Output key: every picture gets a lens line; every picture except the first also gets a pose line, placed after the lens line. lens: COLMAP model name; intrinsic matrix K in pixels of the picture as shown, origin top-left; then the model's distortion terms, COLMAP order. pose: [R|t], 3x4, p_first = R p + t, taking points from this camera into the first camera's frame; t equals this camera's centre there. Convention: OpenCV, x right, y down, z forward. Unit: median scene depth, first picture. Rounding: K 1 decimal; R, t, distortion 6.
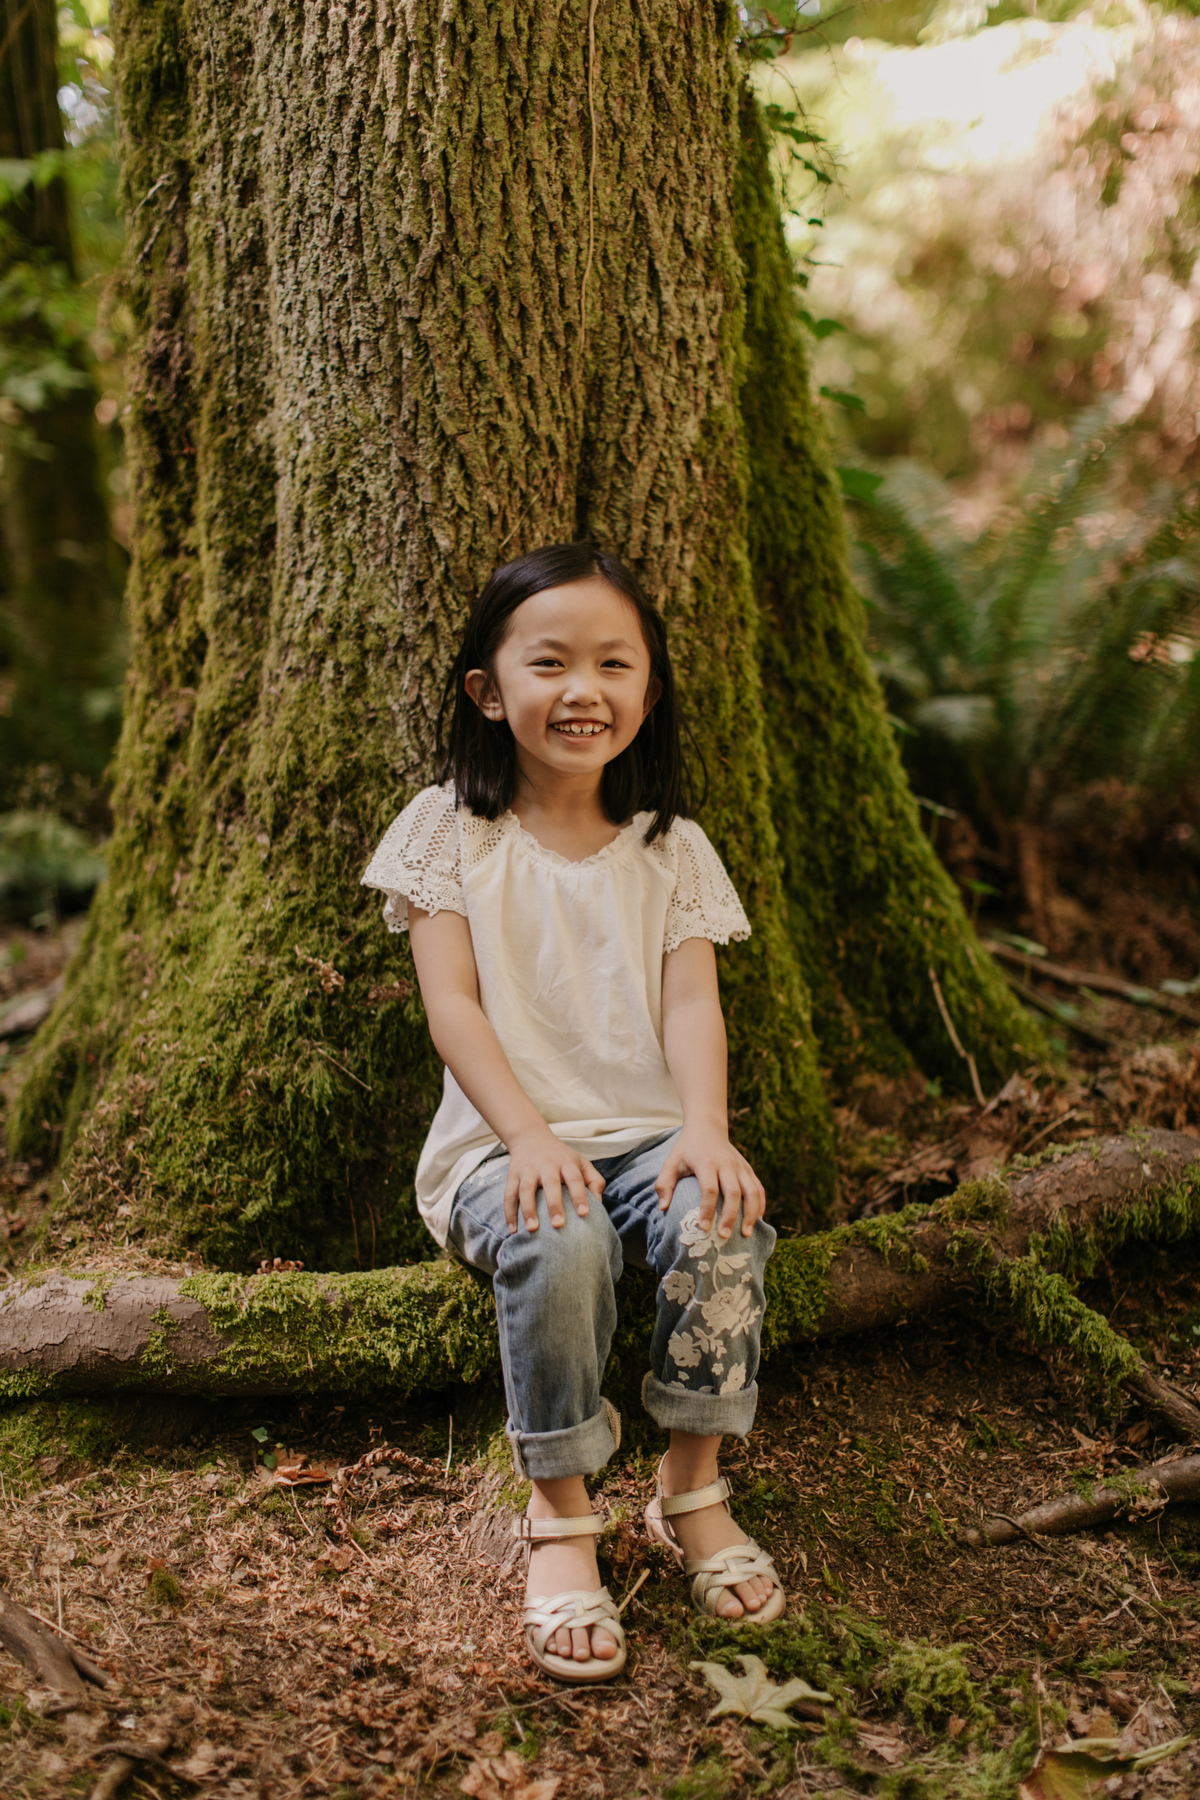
lens RADIAL K [[2709.7, 0, 600.0], [0, 2709.7, 900.0], [0, 0, 1]] dist [0.023018, -0.158832]
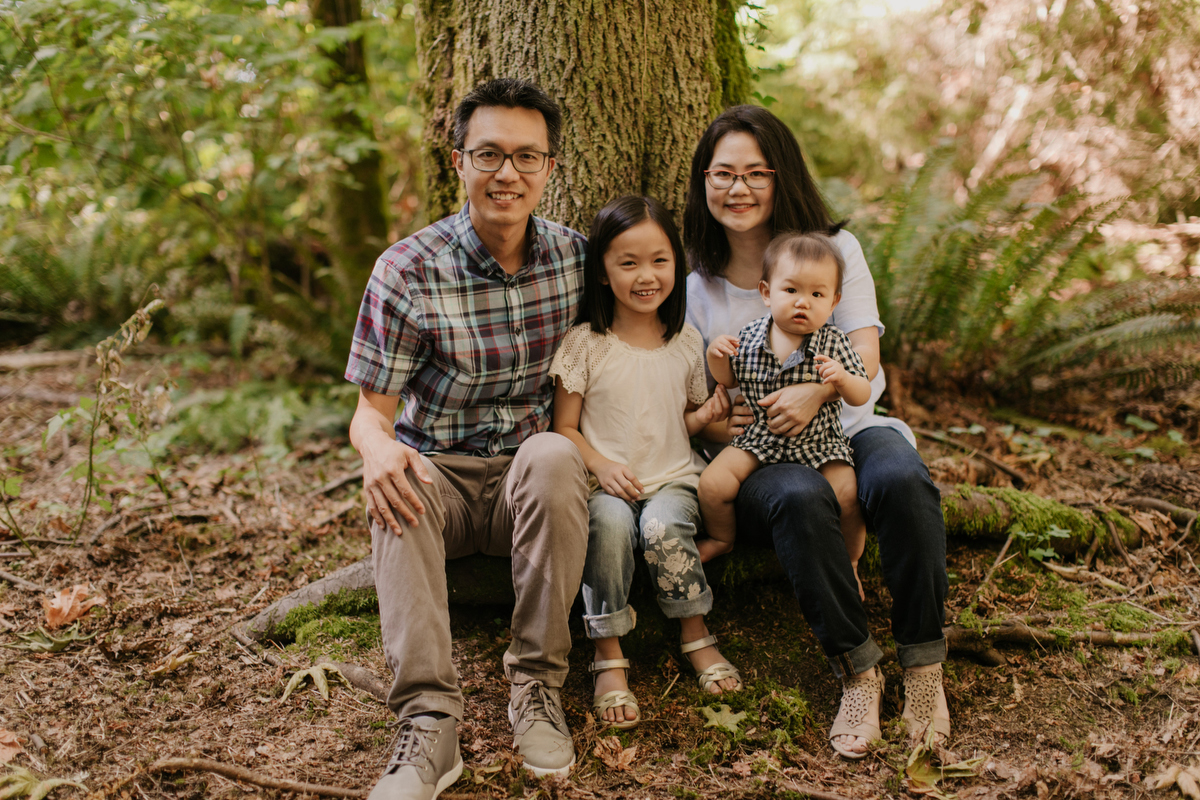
lens RADIAL K [[1806.5, 0, 597.1], [0, 1806.5, 391.1], [0, 0, 1]] dist [0.023018, -0.158832]
pose [[0.998621, -0.018302, -0.049196, 0.023332], [0.015232, 0.997955, -0.062081, 0.101299], [0.050231, 0.061246, 0.996858, -0.389545]]
